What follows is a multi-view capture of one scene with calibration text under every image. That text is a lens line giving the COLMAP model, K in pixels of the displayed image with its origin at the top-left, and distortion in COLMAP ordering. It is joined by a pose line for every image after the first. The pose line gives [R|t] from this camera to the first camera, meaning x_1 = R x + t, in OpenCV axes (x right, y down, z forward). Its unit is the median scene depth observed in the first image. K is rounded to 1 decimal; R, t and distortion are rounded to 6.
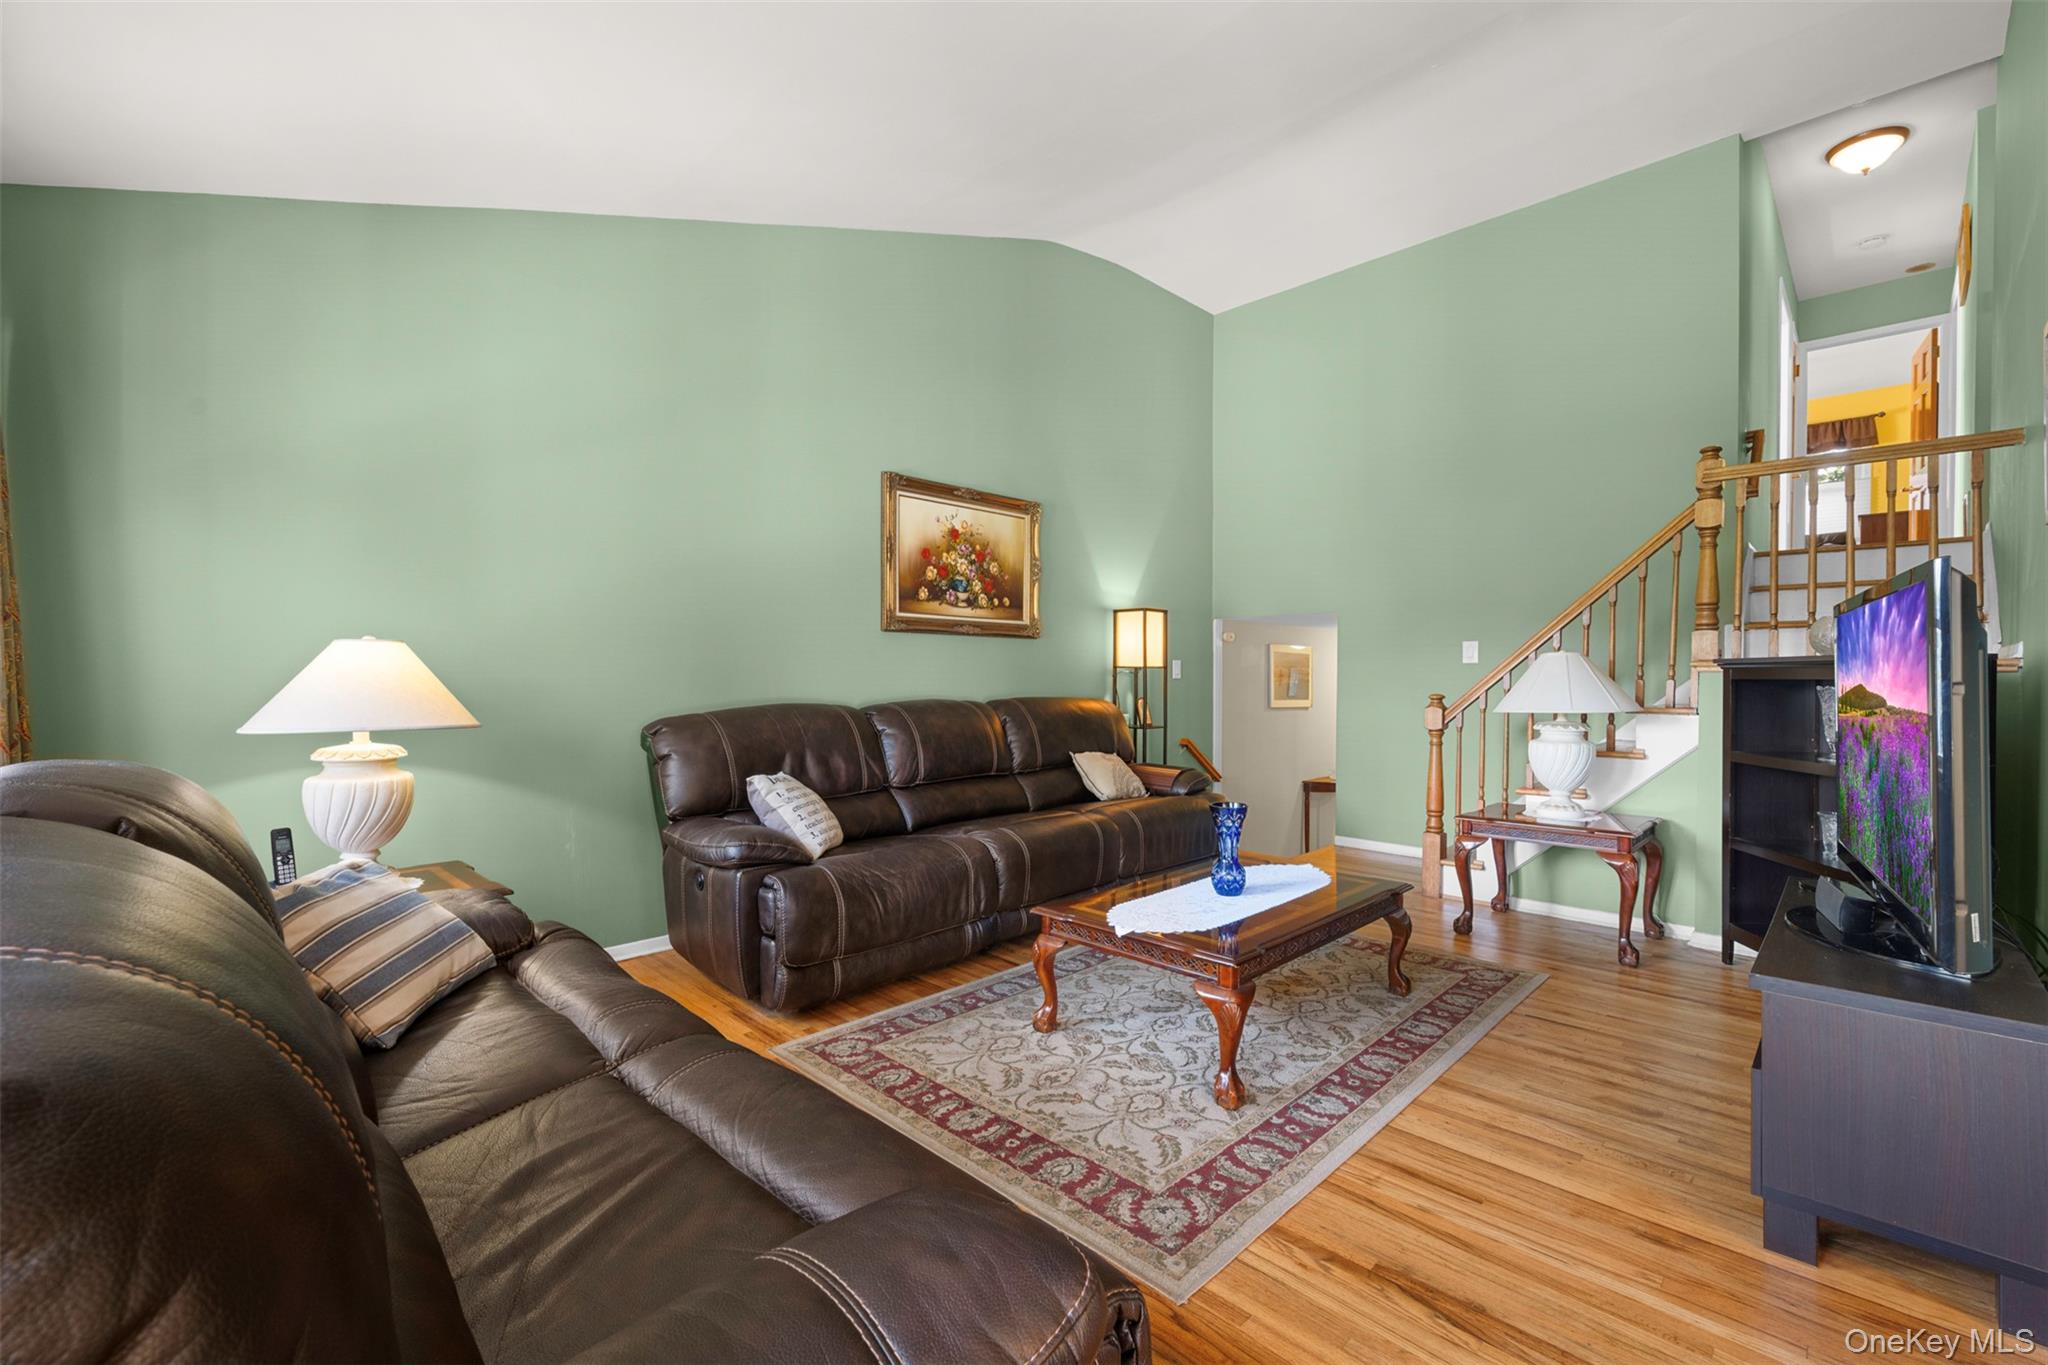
lens RADIAL K [[838.4, 0, 990.7], [0, 838.4, 671.4], [0, 0, 1]] dist [0.003095, -0.000717]
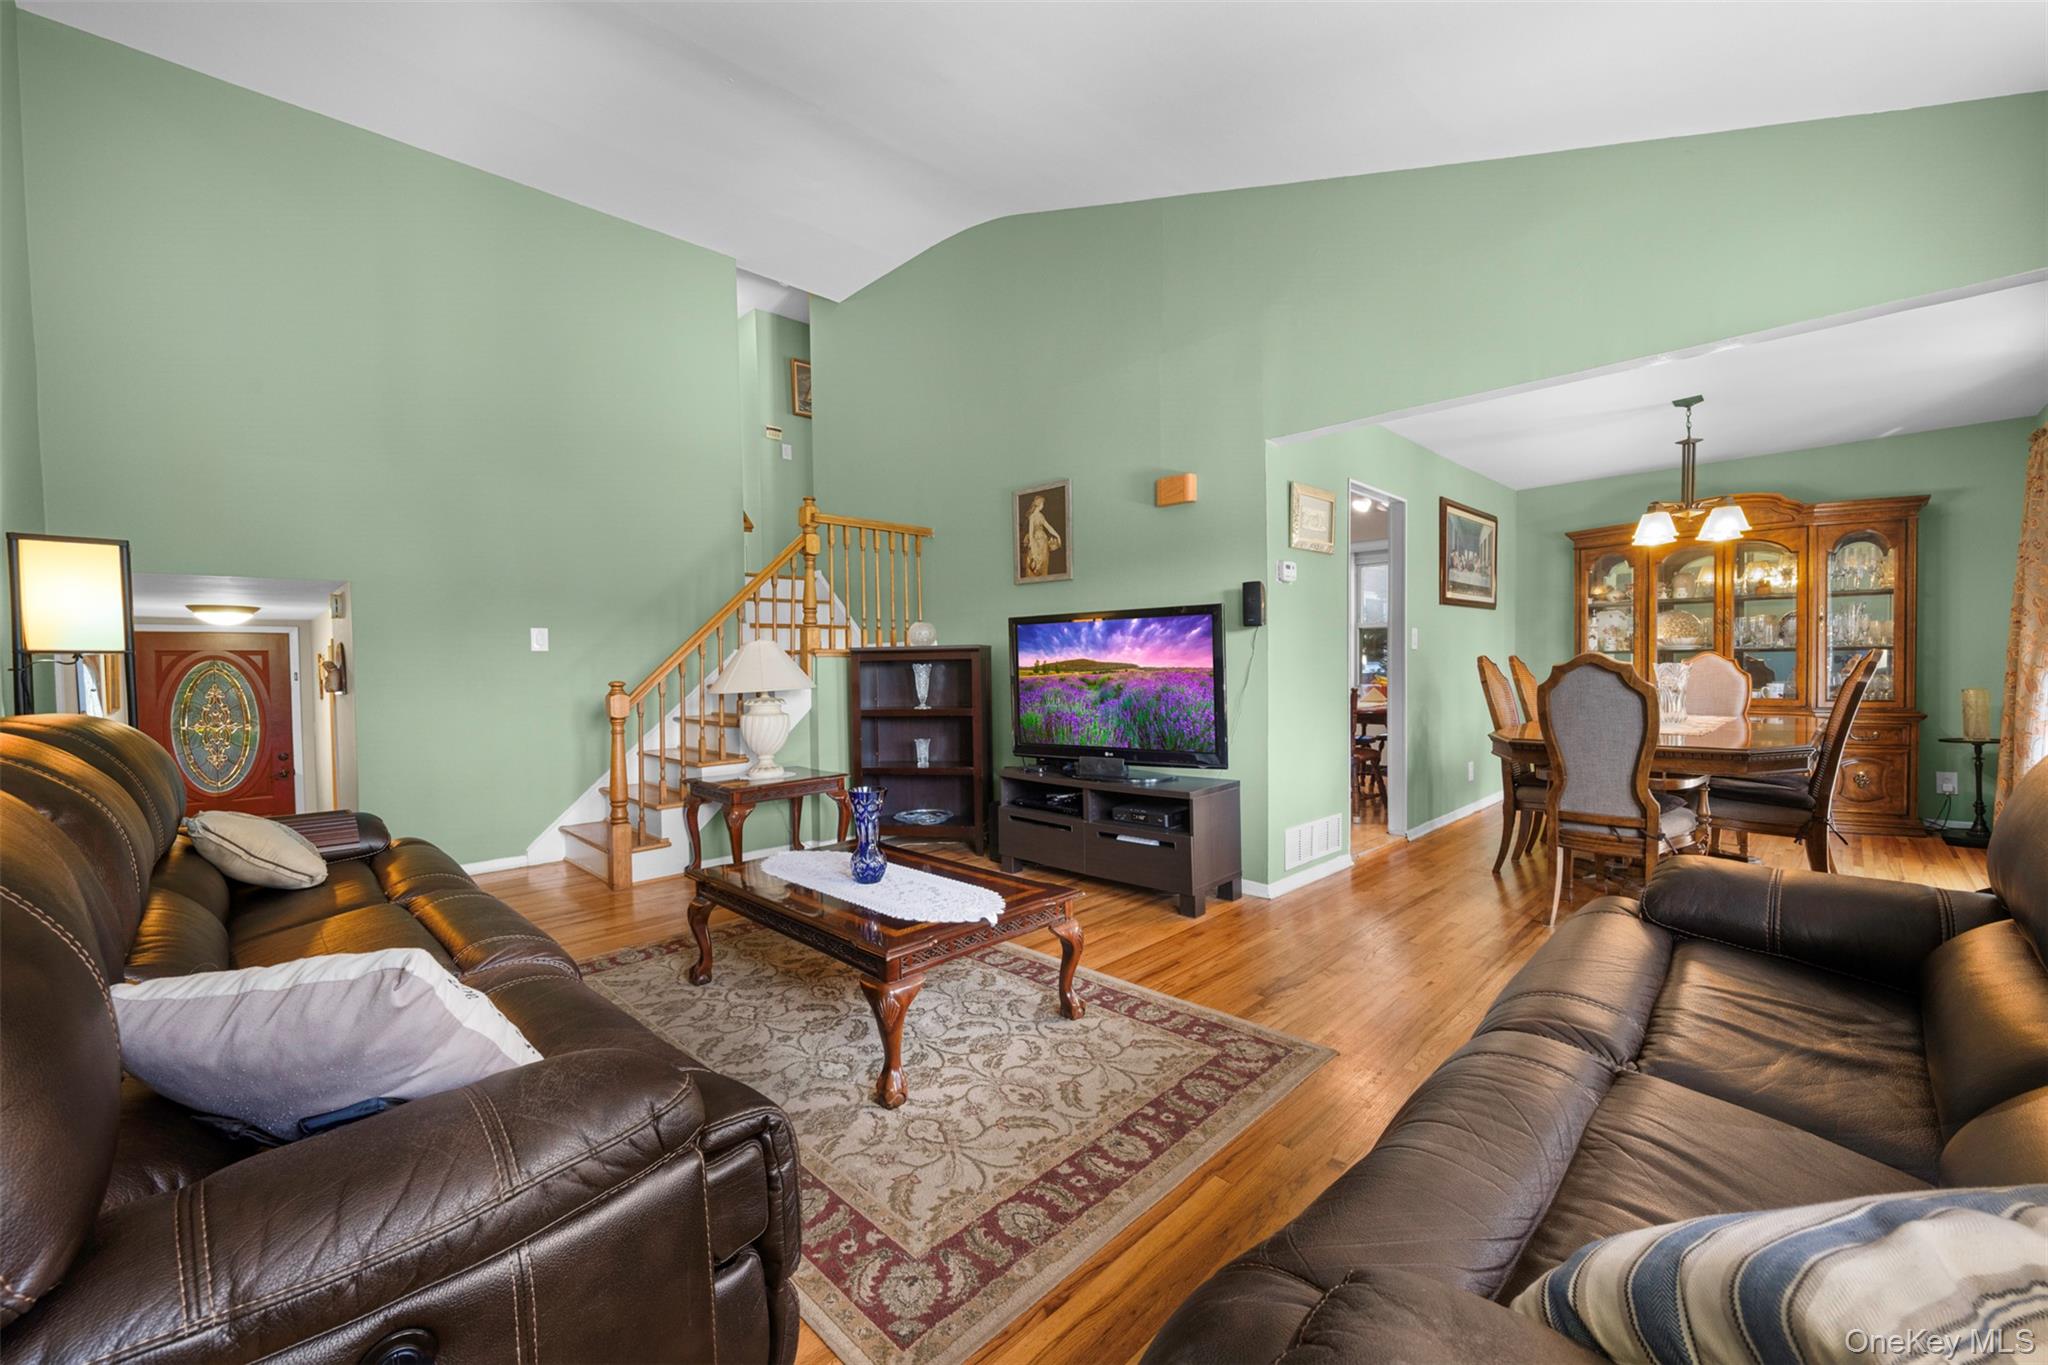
lens RADIAL K [[838.4, 0, 1033.7], [0, 838.4, 690.0], [0, 0, 1]] dist [0.003095, -0.000717]
pose [[-0.030579, -0.028170, 0.999135, -0.786838], [0.018529, 0.999415, 0.028744, 0.035133], [-0.999361, 0.019392, -0.030039, 1.005656]]
